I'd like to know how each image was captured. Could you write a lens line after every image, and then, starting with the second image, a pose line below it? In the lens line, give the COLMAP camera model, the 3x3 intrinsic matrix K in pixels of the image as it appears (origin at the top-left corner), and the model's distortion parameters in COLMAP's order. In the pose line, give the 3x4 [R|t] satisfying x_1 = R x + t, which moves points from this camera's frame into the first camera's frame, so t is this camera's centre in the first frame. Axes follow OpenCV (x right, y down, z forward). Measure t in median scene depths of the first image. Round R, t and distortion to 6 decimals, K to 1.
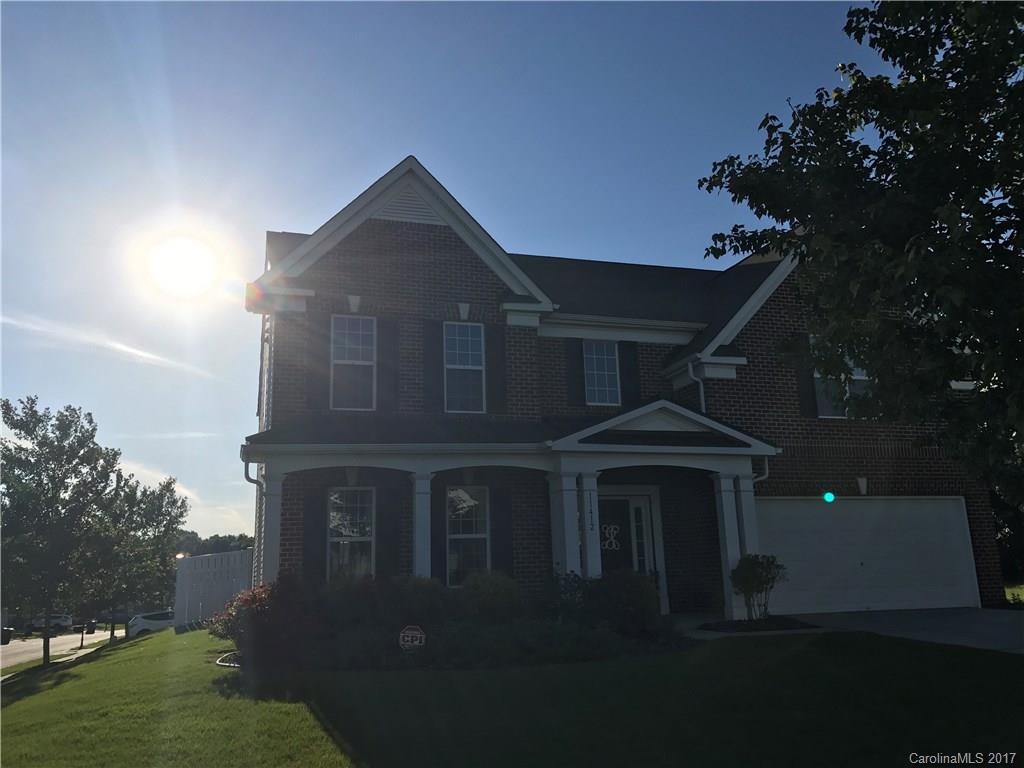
lens RADIAL K [[840.4, 0, 512.0], [0, 840.4, 384.0], [0, 0, 1]] dist [0.060330, -0.060441]
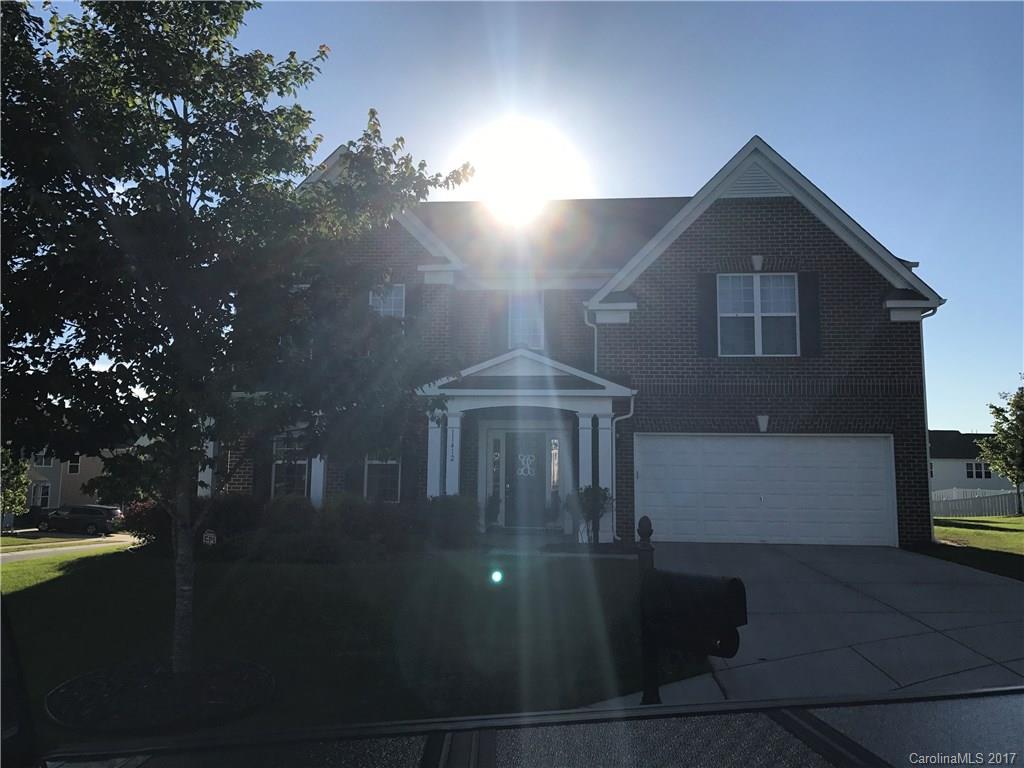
lens RADIAL K [[829.1, 0, 512.0], [0, 829.1, 384.0], [0, 0, 1]] dist [0.117477, -0.277682]
pose [[0.926490, -0.005469, -0.376279, 0.542752], [0.043875, 0.994645, 0.093575, -0.035524], [0.373753, -0.103206, 0.921769, -0.031842]]
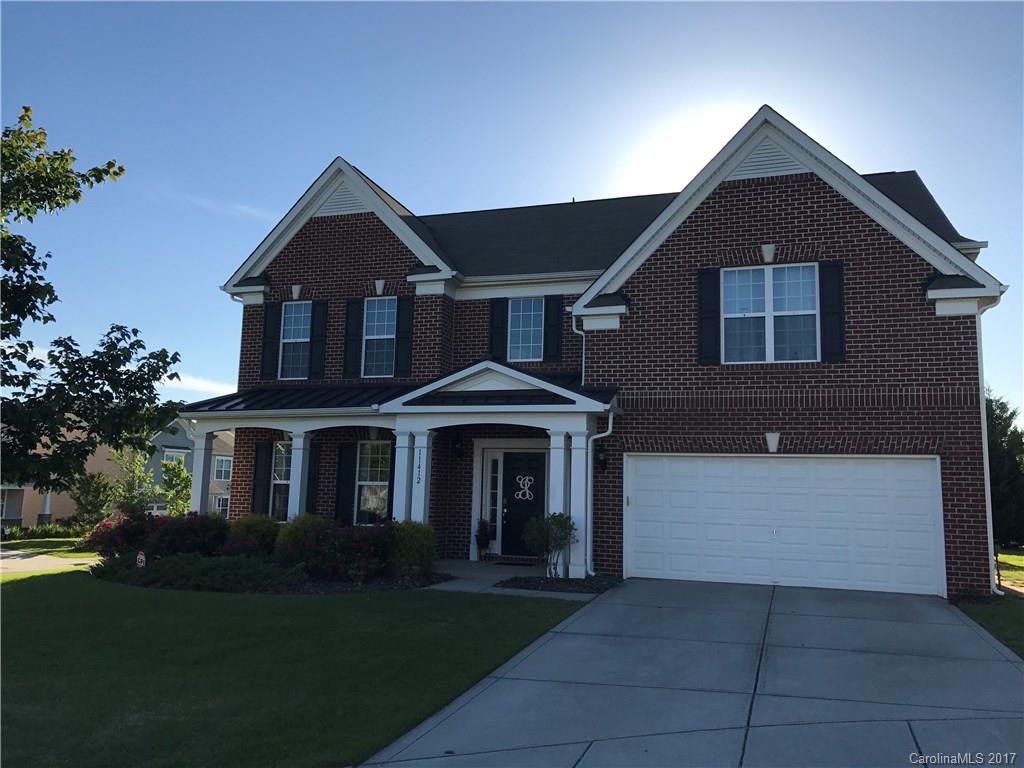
lens RADIAL K [[840.4, 0, 512.0], [0, 840.4, 384.0], [0, 0, 1]] dist [0.060330, -0.060441]
pose [[0.808608, -0.027624, -0.587699, 0.746291], [0.078392, 0.995049, 0.061087, -0.011855], [0.583102, -0.095466, 0.806770, 0.172685]]
